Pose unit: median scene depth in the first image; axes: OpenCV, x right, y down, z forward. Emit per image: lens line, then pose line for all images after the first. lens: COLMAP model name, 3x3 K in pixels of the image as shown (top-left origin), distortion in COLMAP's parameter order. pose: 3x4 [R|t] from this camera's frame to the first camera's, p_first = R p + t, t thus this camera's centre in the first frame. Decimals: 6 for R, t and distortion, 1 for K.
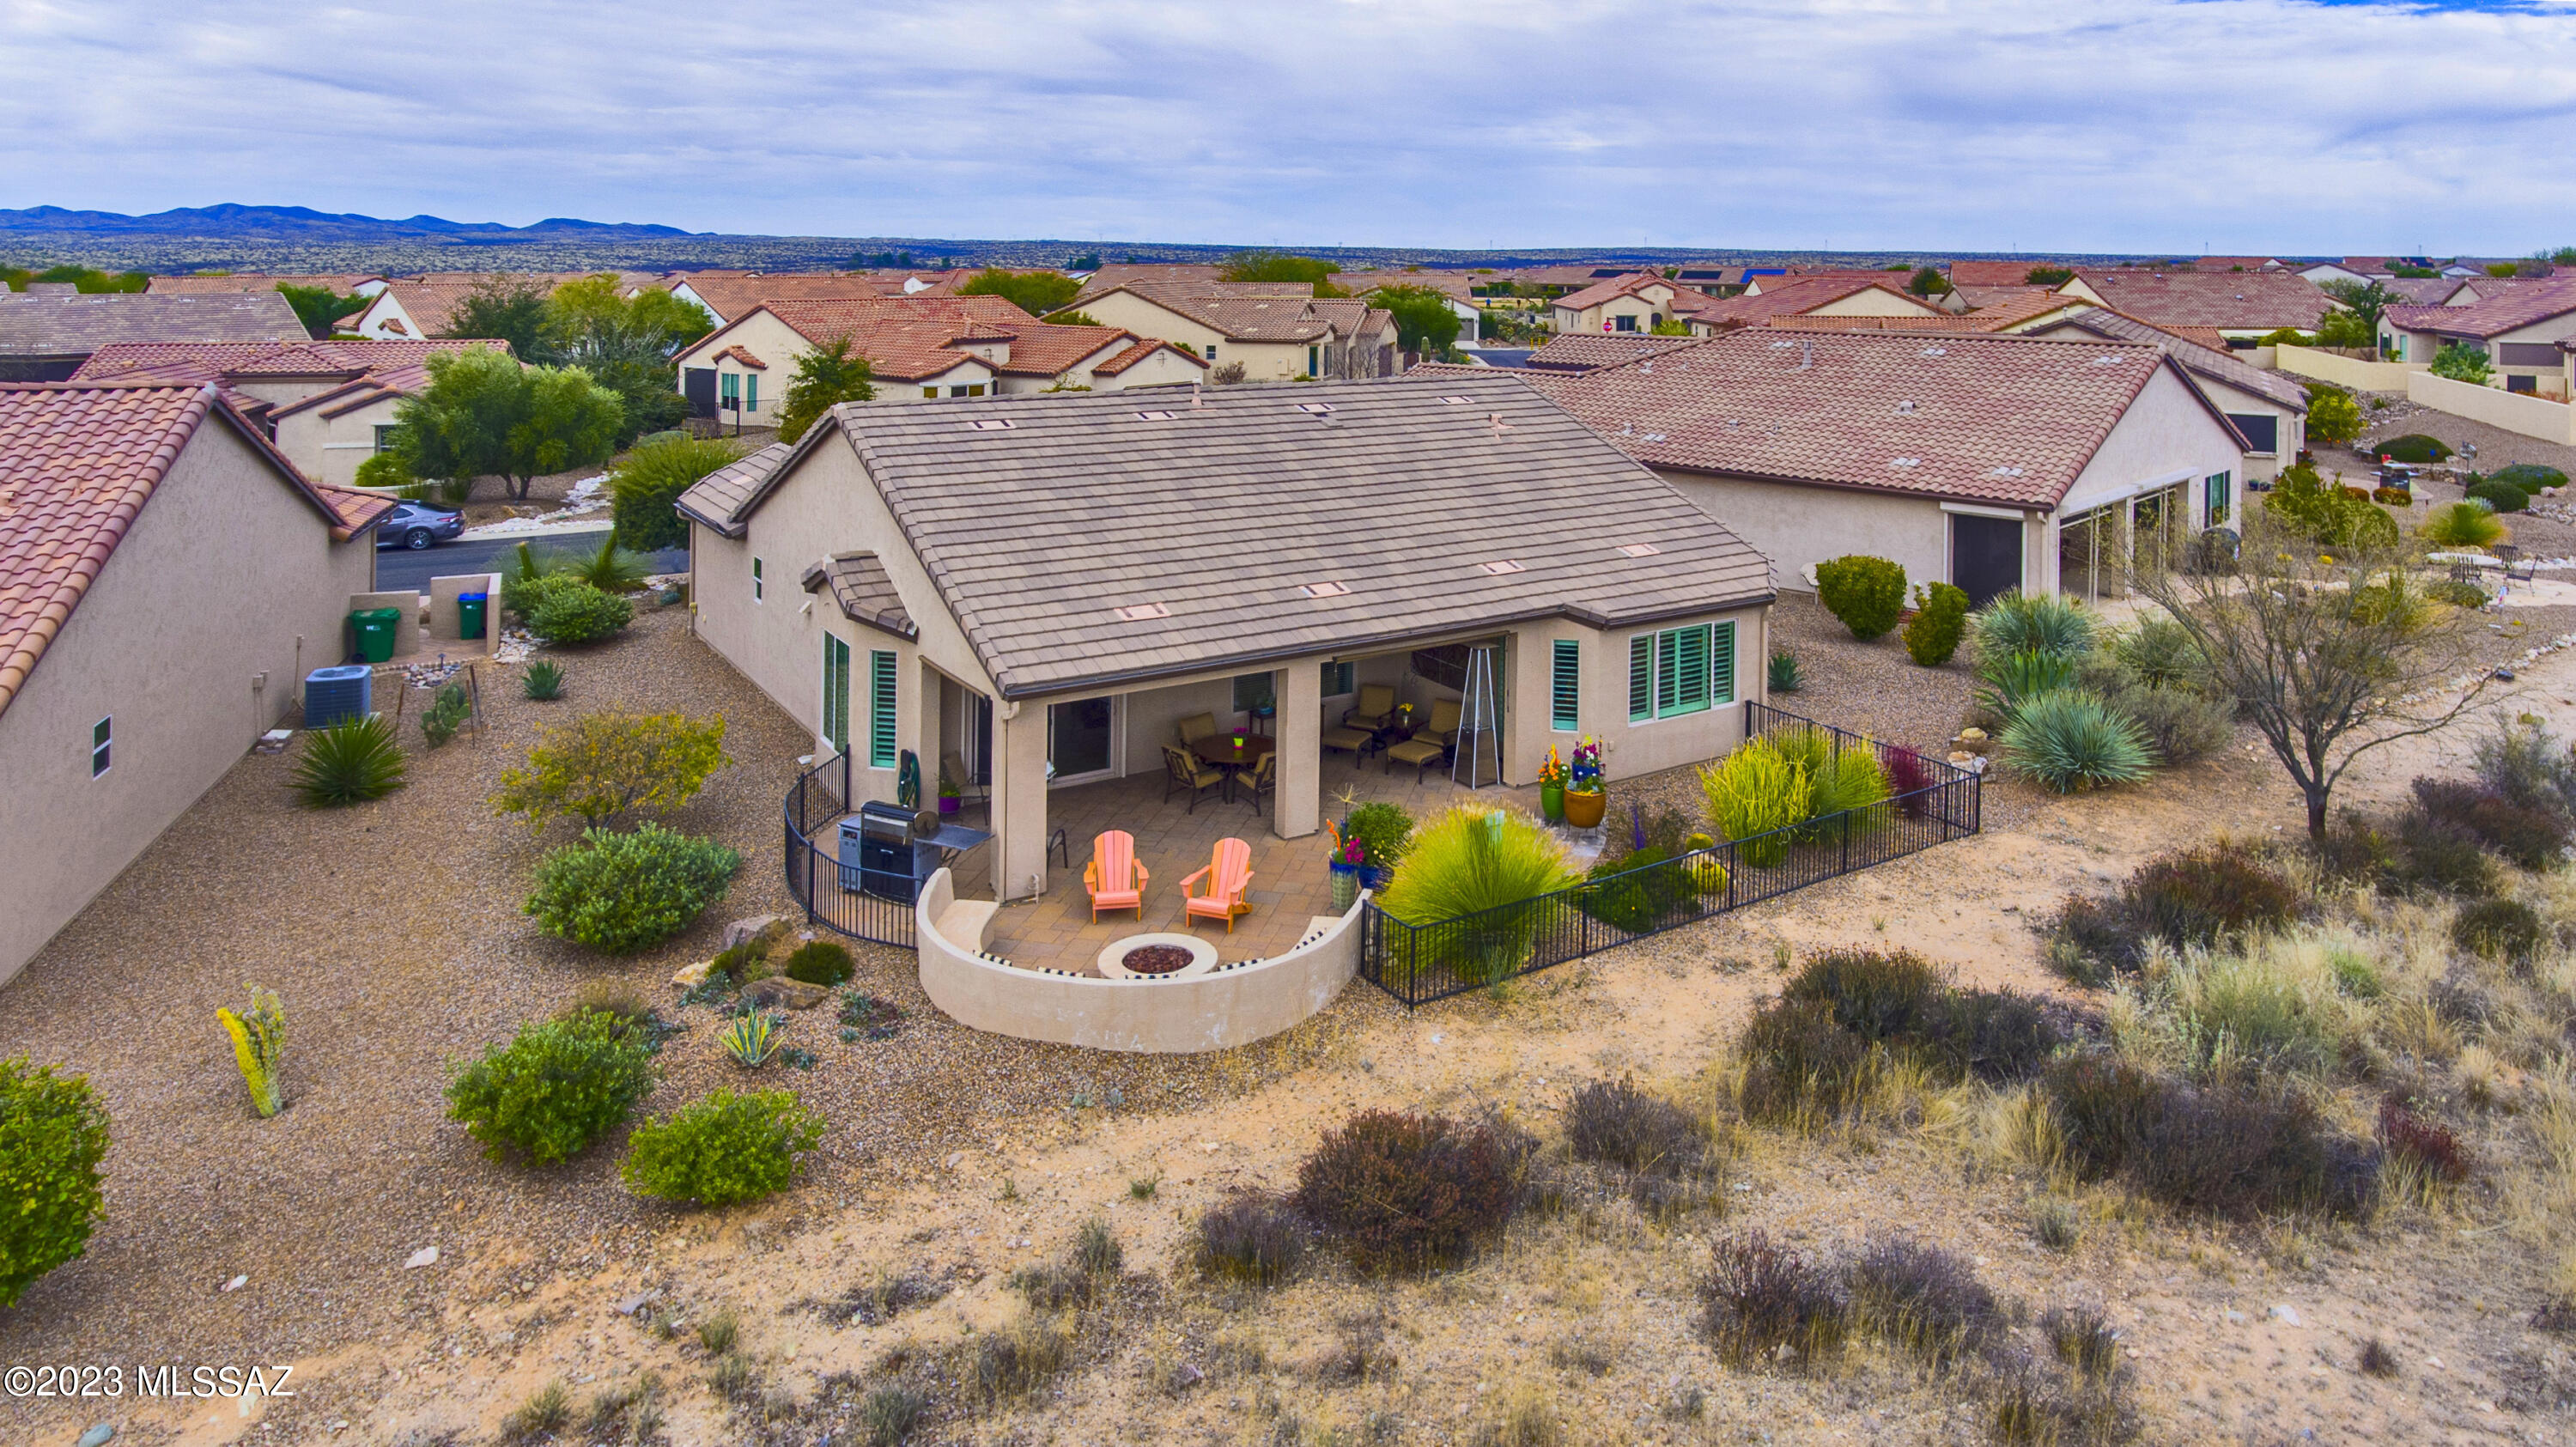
lens RADIAL K [[1512.4, 0, 1274.8], [0, 1512.4, 709.3], [0, 0, 1]] dist [0.000288, -0.001530]
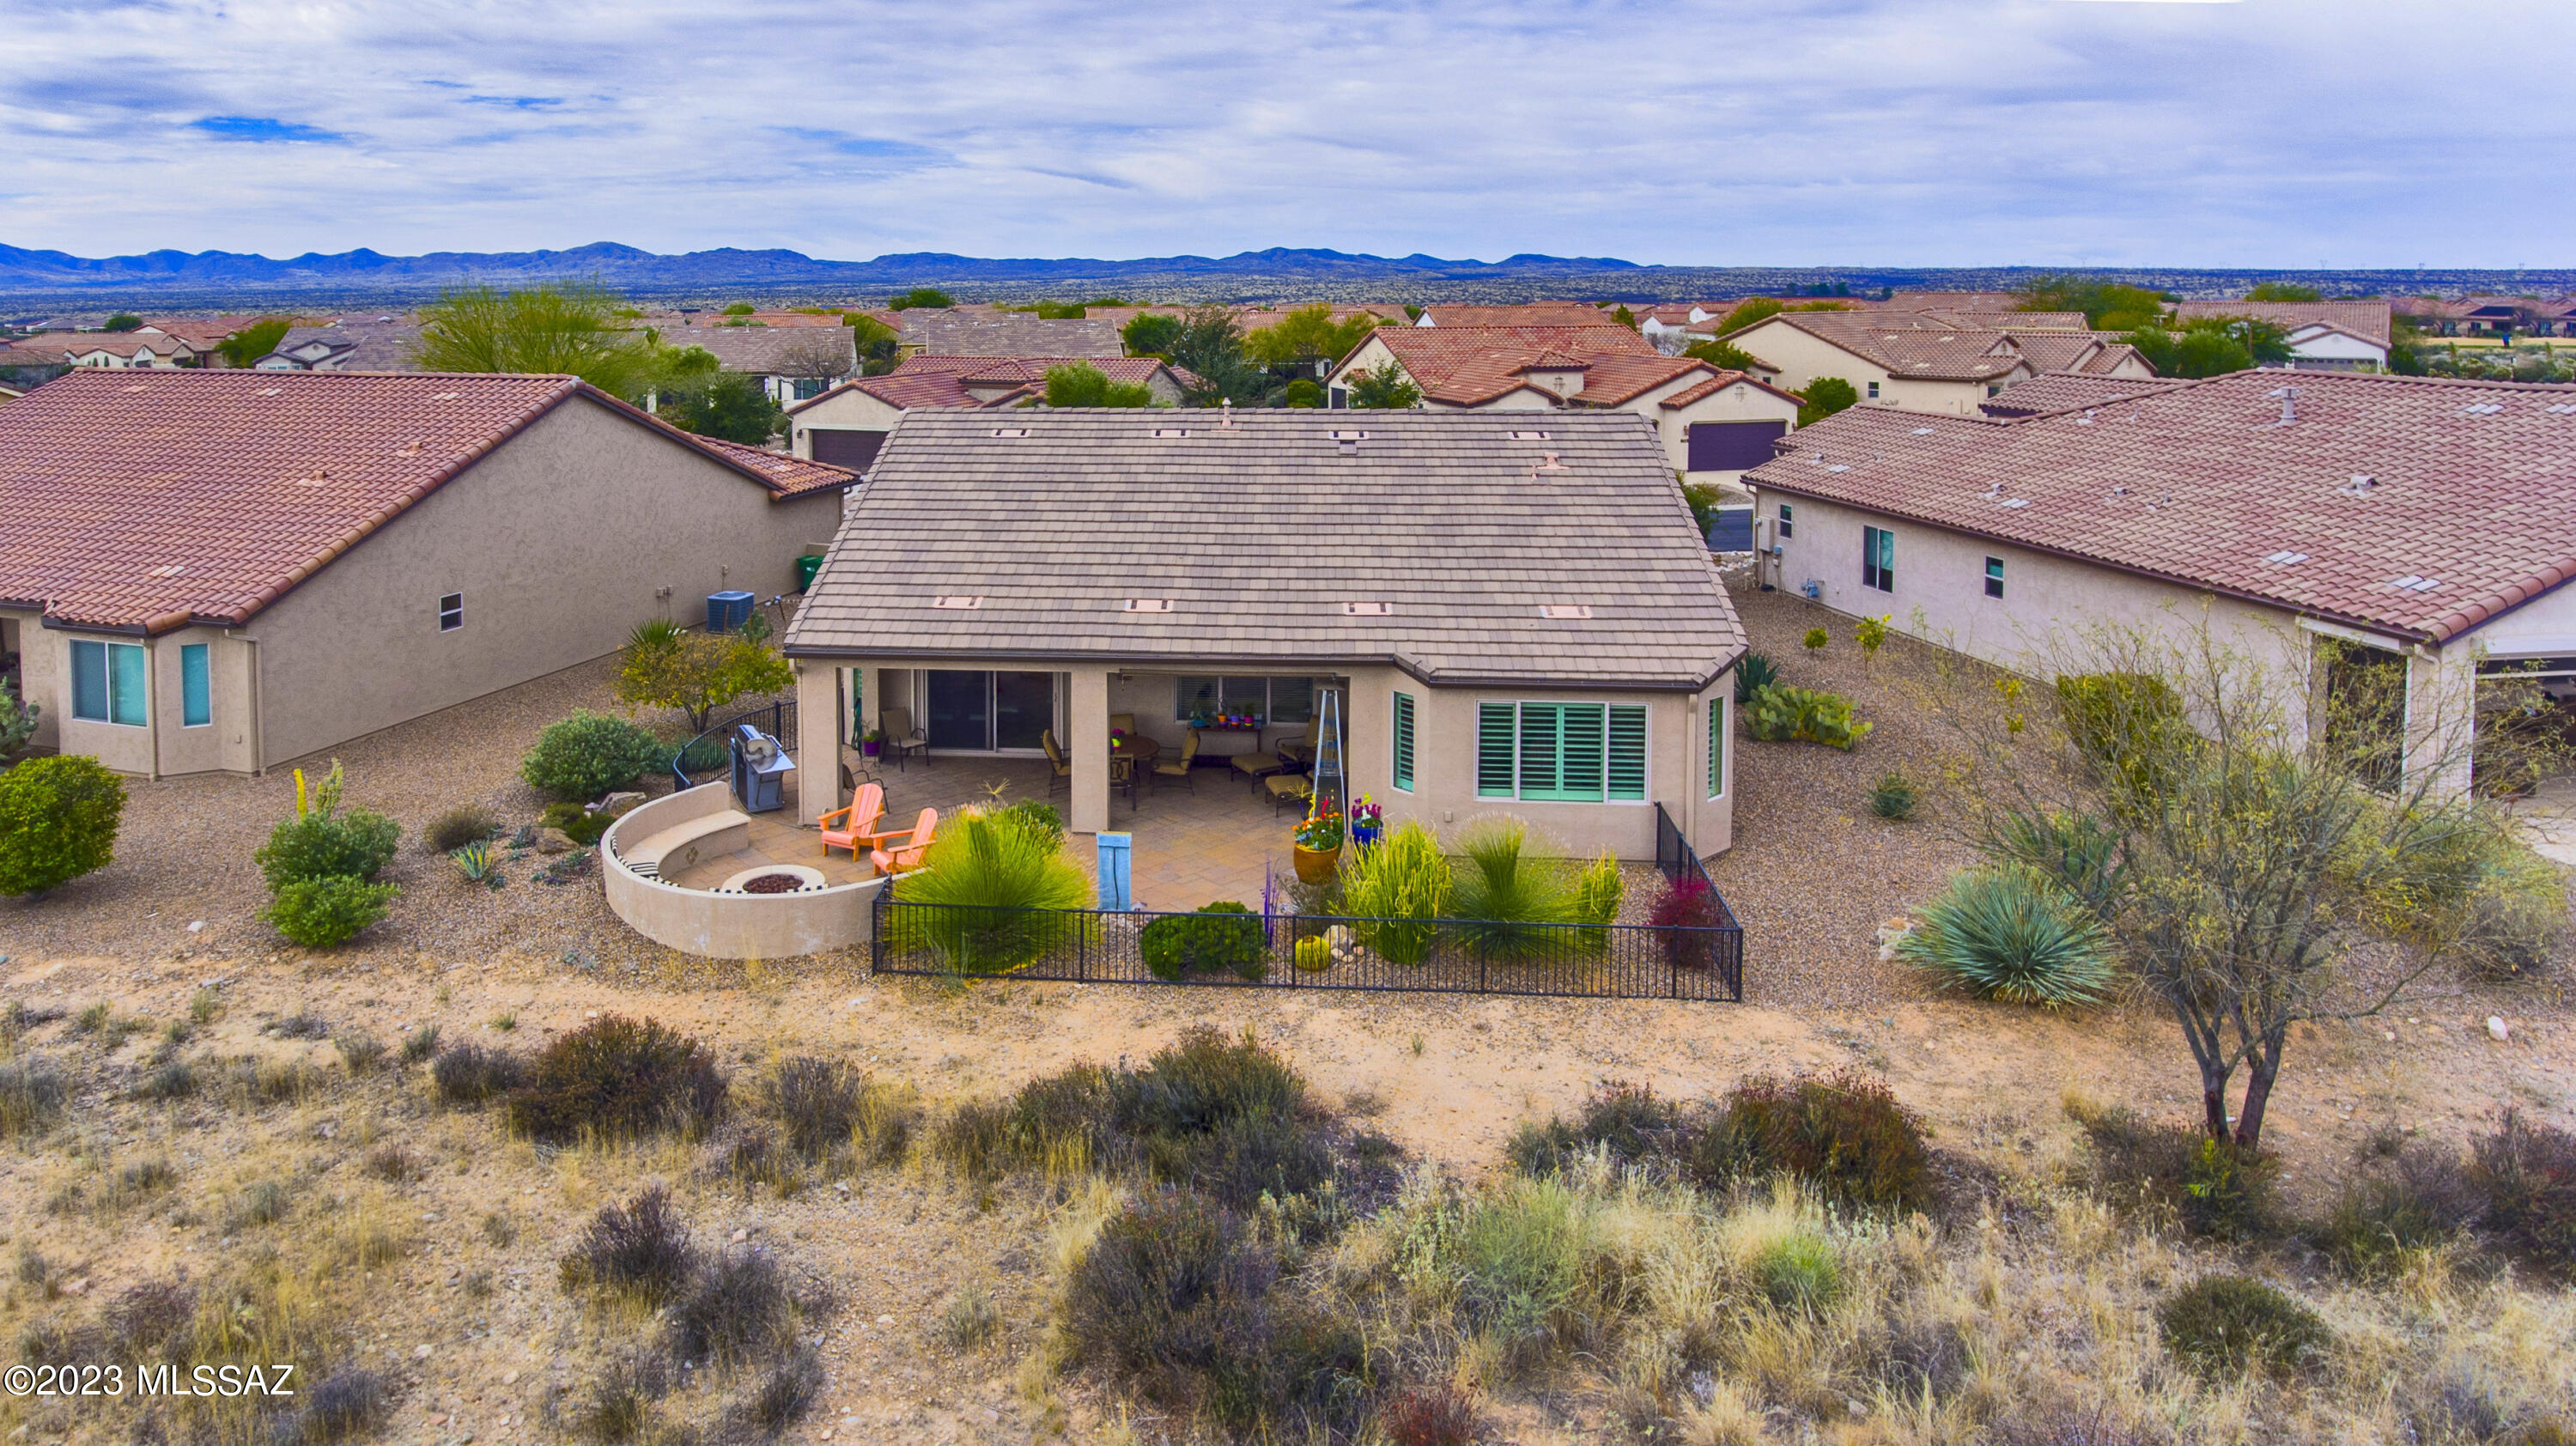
lens RADIAL K [[1512.3, 0, 1280.5], [0, 1512.3, 745.3], [0, 0, 1]] dist [0.000288, -0.001530]
pose [[0.800393, 0.165286, -0.576239, 0.231214], [-0.163422, 0.984992, 0.055540, -0.018314], [0.576771, 0.049716, 0.815392, 0.066930]]
